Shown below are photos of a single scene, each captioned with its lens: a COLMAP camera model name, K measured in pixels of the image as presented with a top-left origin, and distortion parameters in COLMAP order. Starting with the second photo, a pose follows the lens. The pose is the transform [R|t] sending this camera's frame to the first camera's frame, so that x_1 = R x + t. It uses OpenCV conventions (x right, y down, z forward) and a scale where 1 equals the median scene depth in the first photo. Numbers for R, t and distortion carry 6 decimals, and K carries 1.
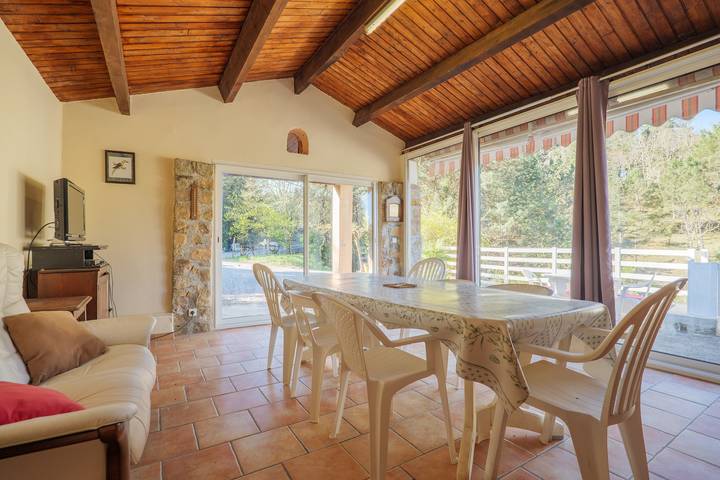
lens RADIAL K [[338.0, 0, 360.2], [0, 338.0, 242.0], [0, 0, 1]] dist [-0.000377, 0.000028]
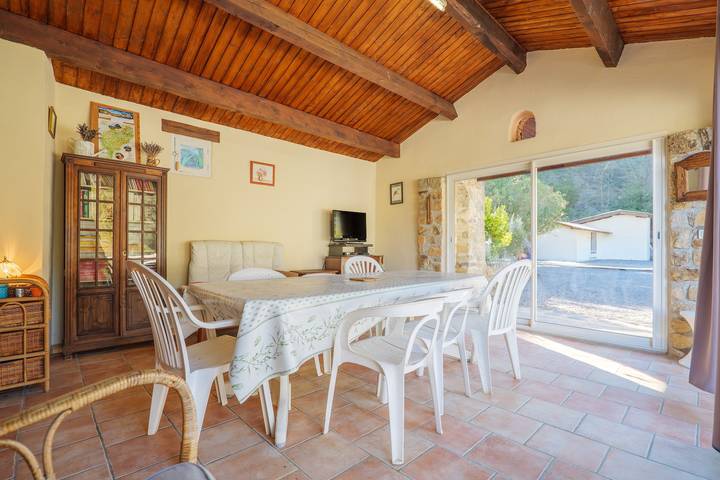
lens RADIAL K [[338.0, 0, 360.3], [0, 338.0, 243.7], [0, 0, 1]] dist [-0.000377, 0.000028]
pose [[0.202034, -0.008768, -0.979339, 0.699689], [-0.000455, 0.999959, -0.009047, 0.018651], [0.979378, 0.002274, 0.202022, 0.496430]]
